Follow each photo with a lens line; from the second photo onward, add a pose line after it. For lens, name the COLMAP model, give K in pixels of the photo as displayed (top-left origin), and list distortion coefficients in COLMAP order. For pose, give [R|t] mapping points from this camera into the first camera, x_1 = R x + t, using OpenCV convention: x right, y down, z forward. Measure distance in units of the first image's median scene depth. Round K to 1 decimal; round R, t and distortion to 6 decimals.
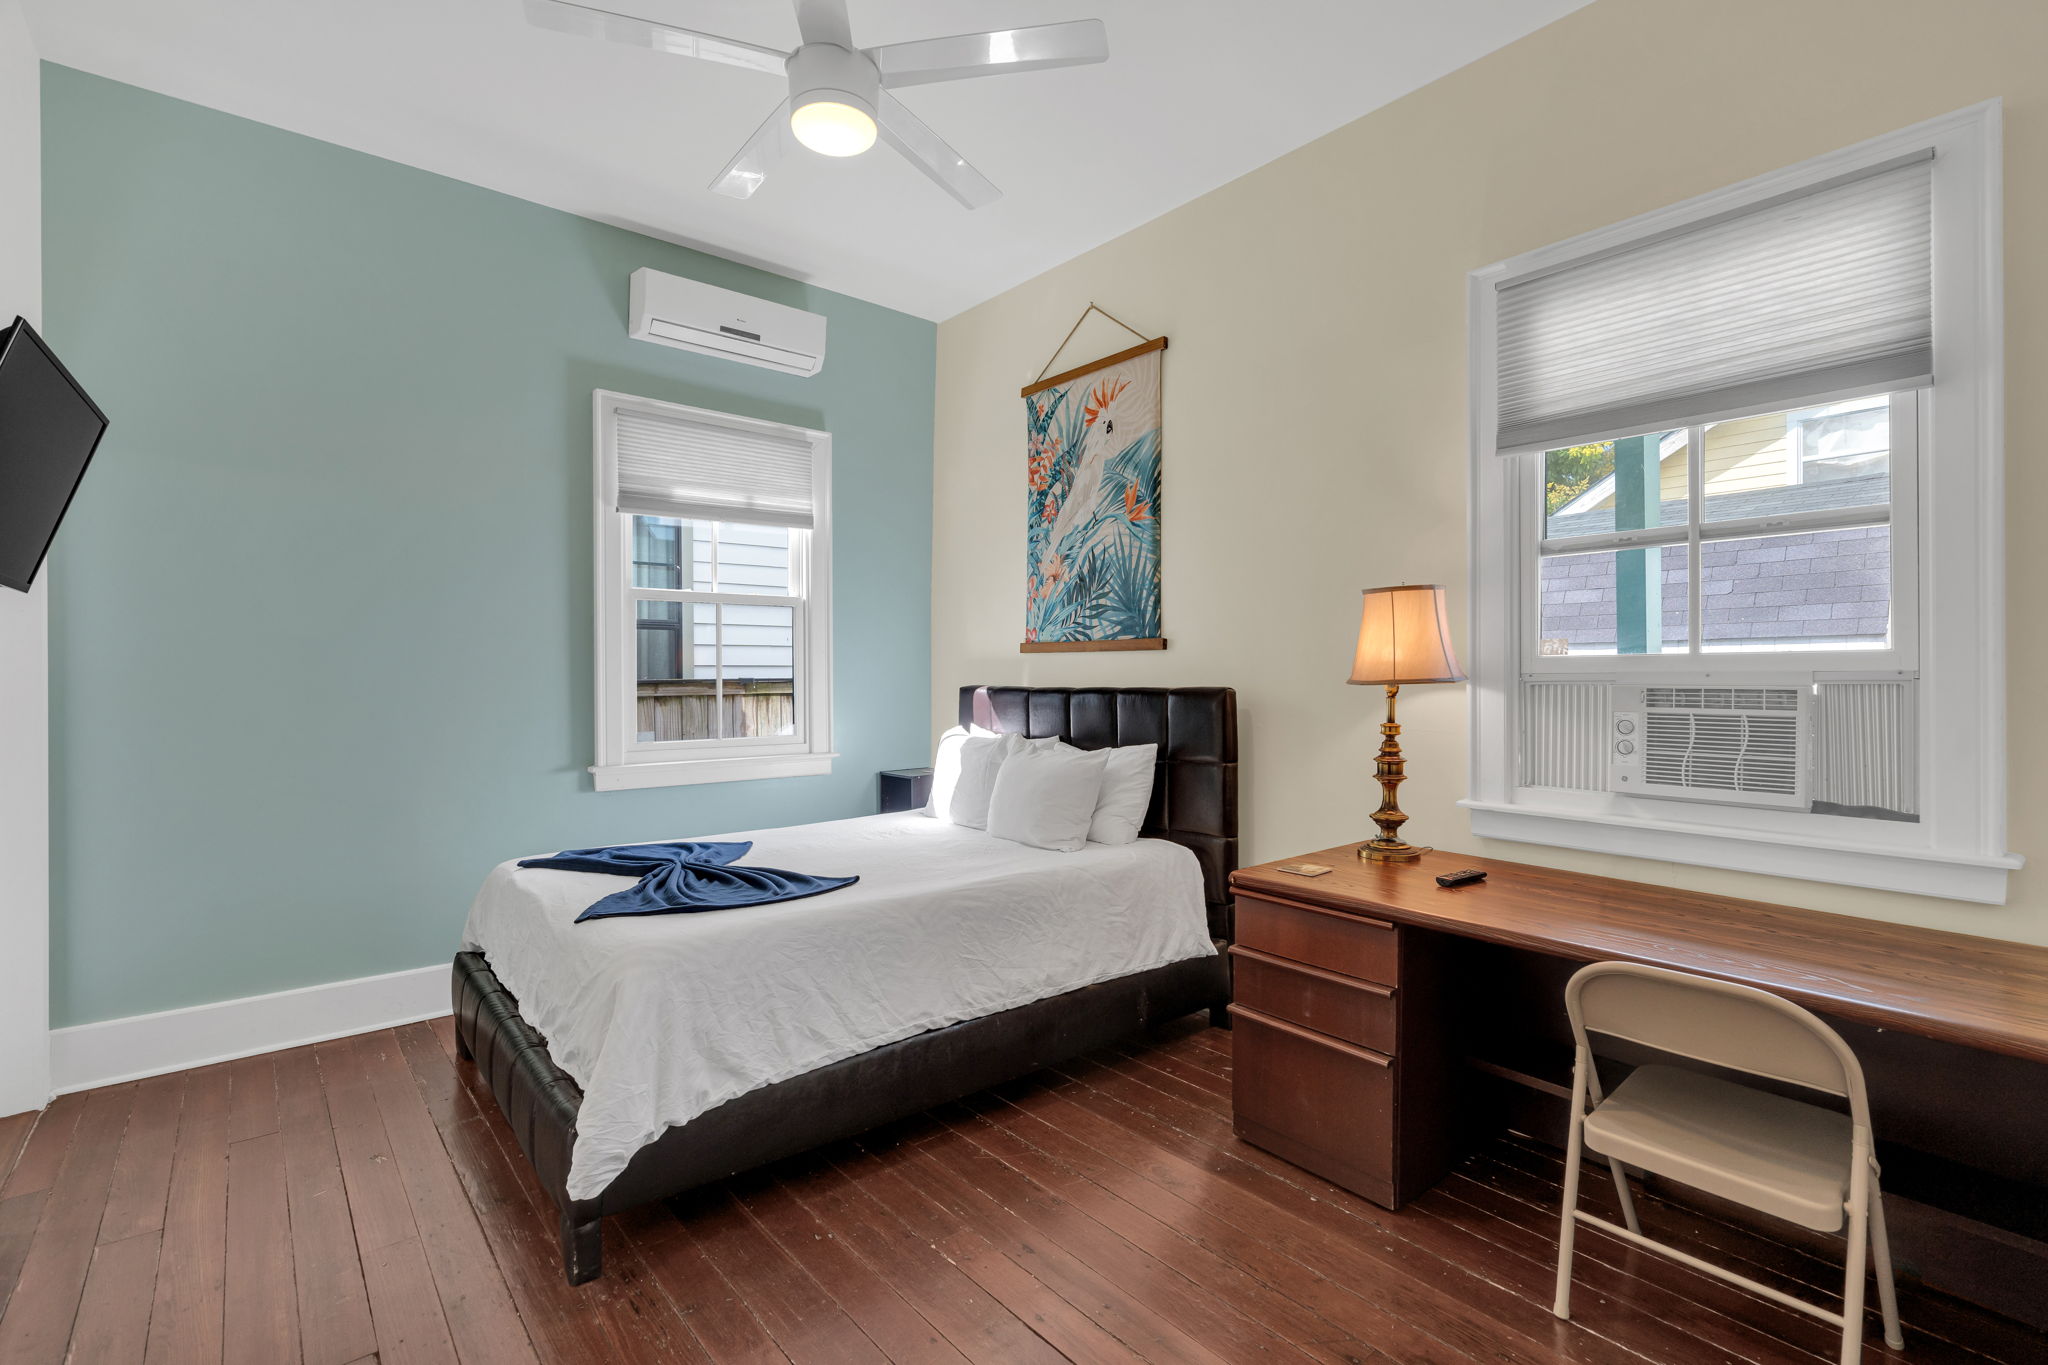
lens RADIAL K [[934.7, 0, 1024.3], [0, 934.7, 691.8], [0, 0, 1]] dist [-0.000972, 0.000074]
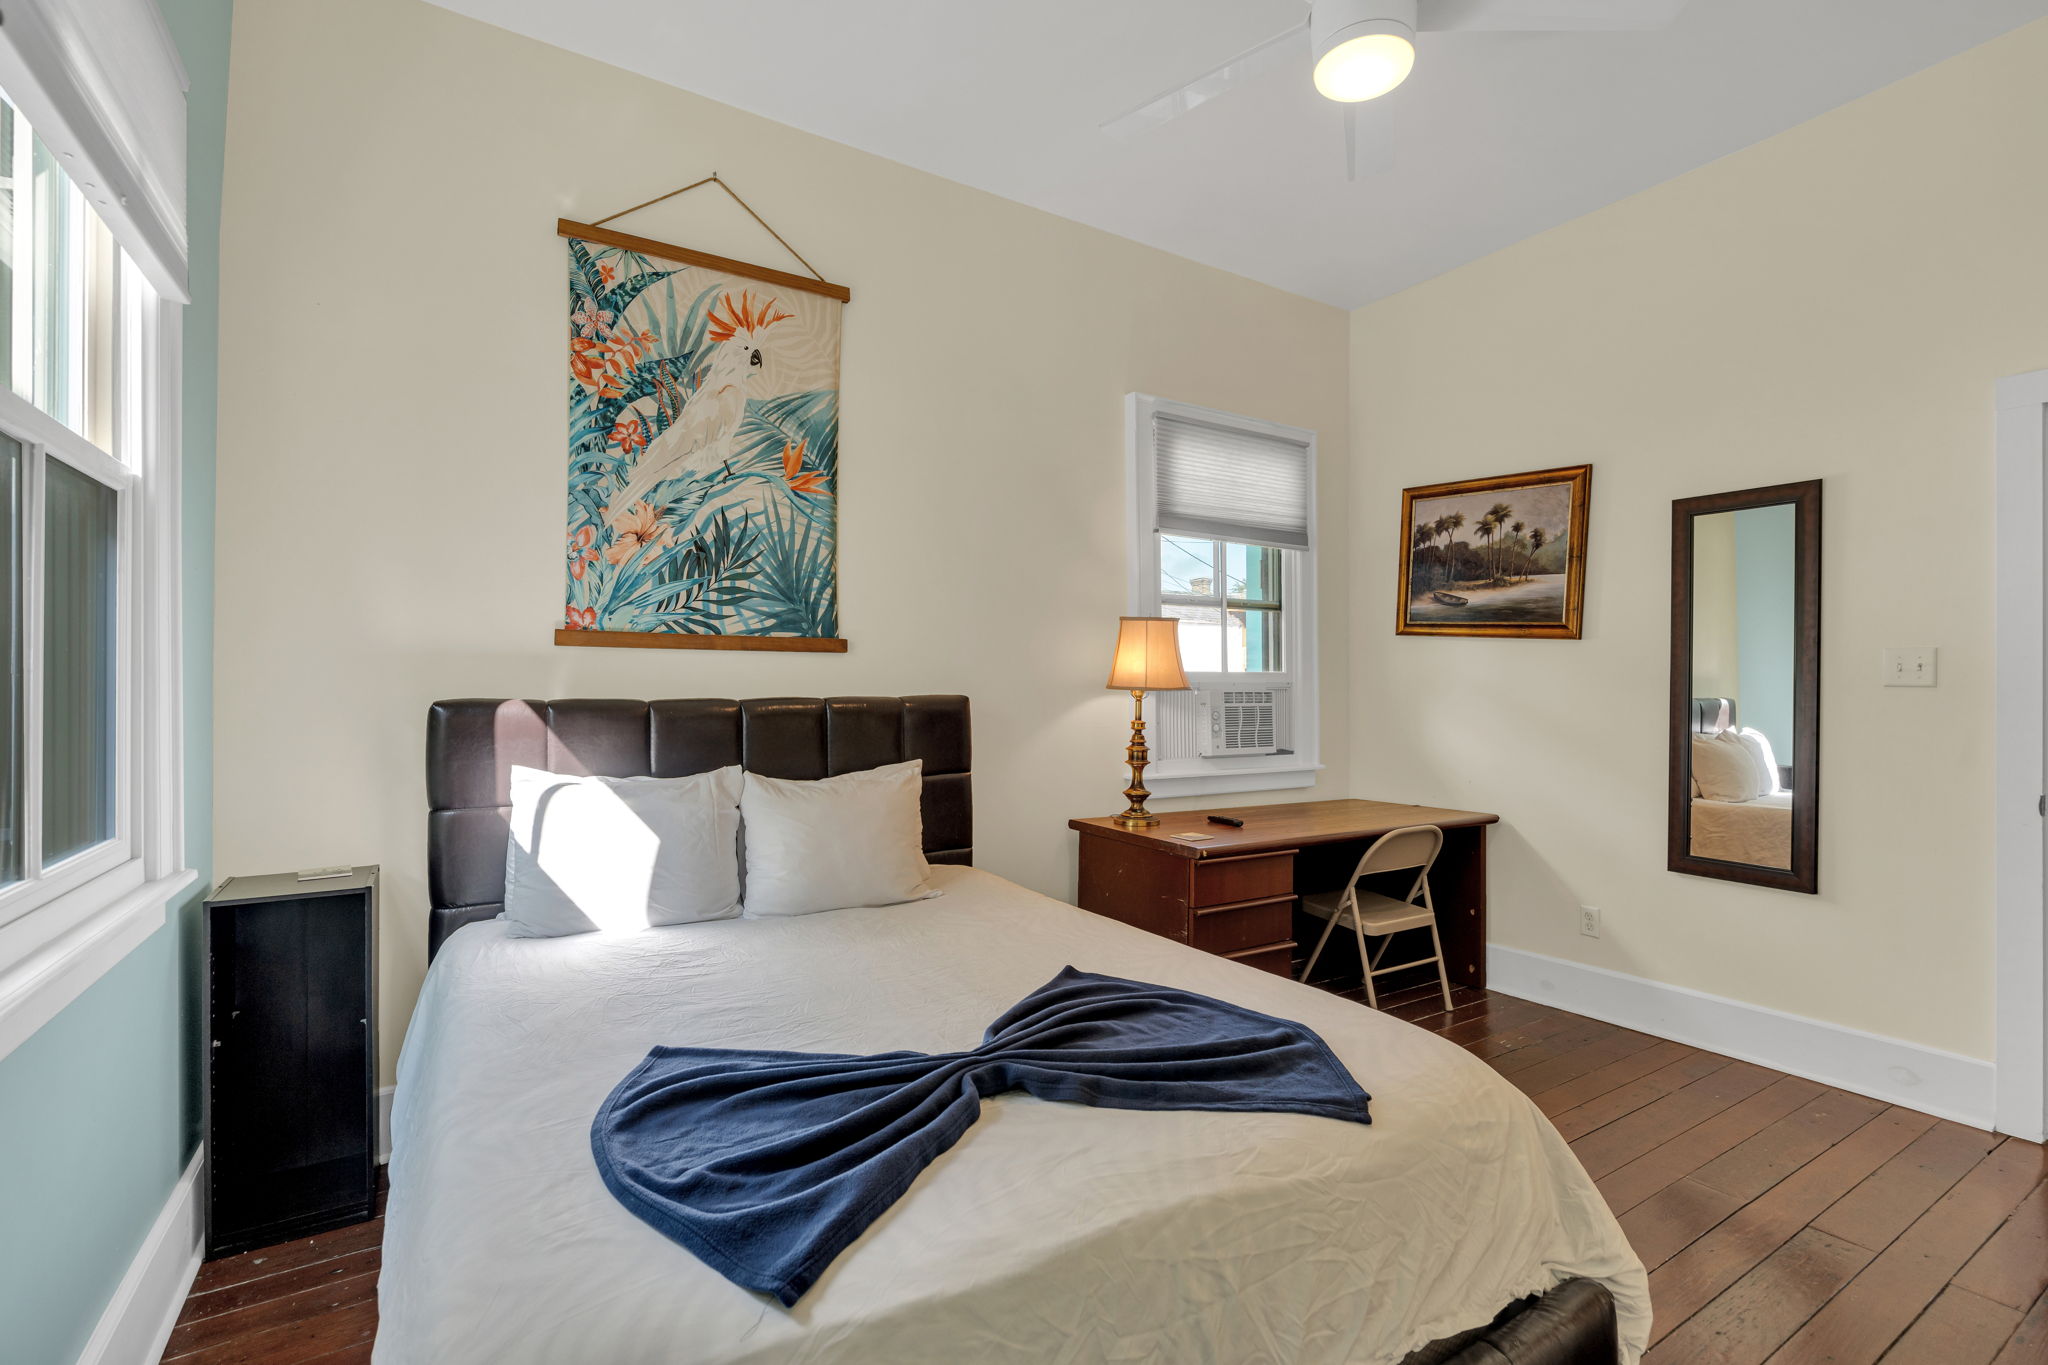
lens RADIAL K [[934.7, 0, 1024.3], [0, 934.7, 691.8], [0, 0, 1]] dist [-0.000972, 0.000074]
pose [[0.137240, -0.004211, 0.990529, -0.649894], [0.015538, 0.999877, 0.002098, -0.008333], [-0.990416, 0.015103, 0.137288, 0.694045]]
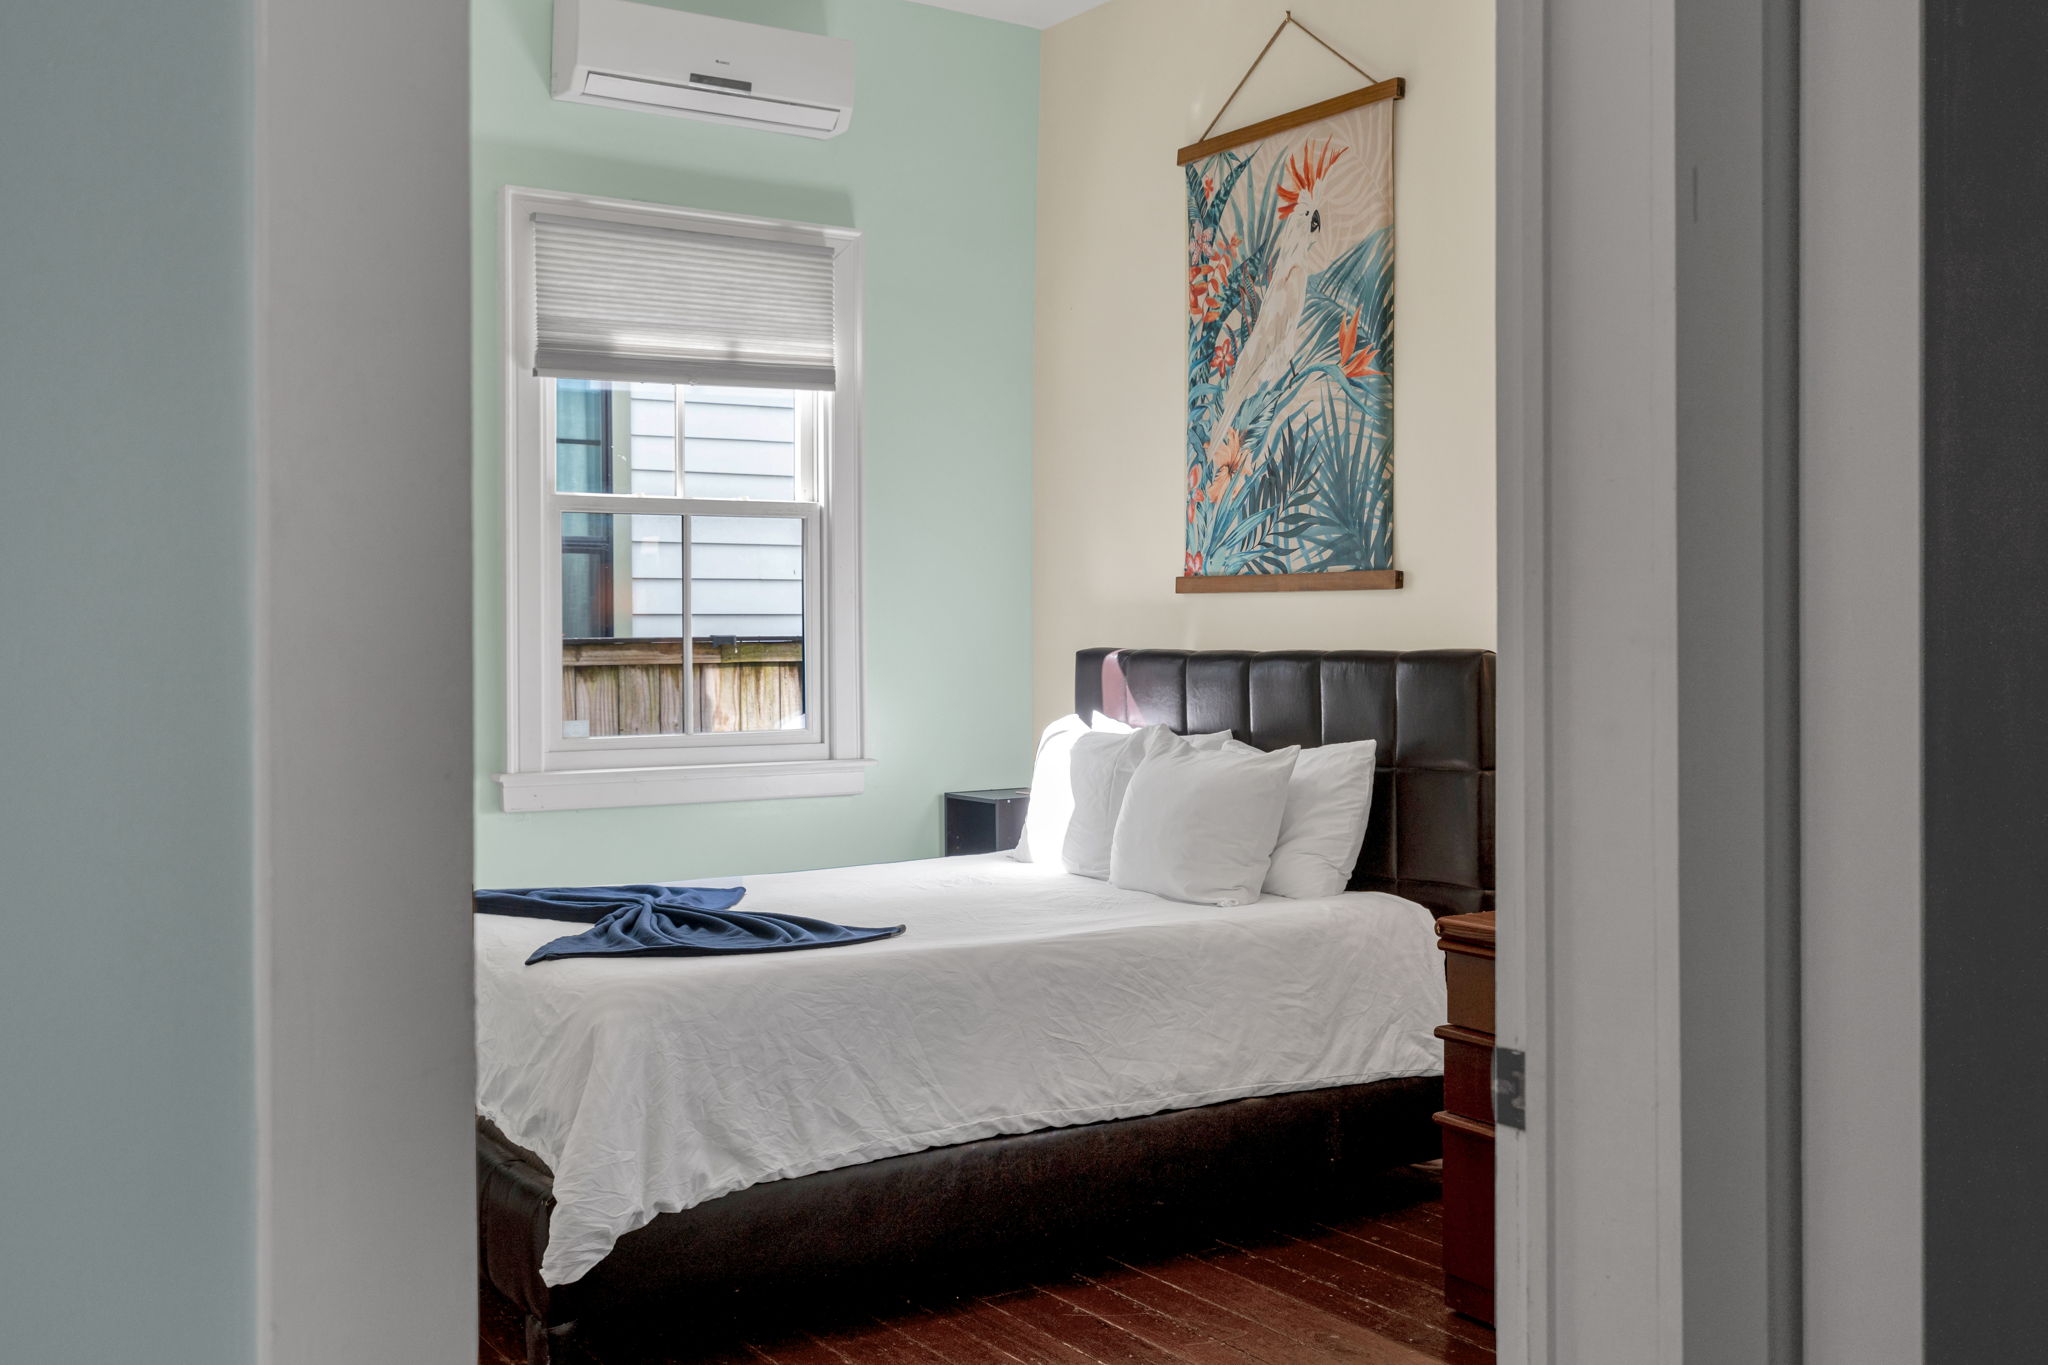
lens RADIAL K [[2030.2, 0, 1024.0], [0, 2030.2, 682.5], [0, 0, 1]] dist [0.000871, 0.003936]
pose [[0.992282, 0.002282, -0.123984, 0.068793], [-0.001334, 0.999969, 0.007729, 0.006136], [0.123998, -0.007504, 0.992254, -0.339581]]
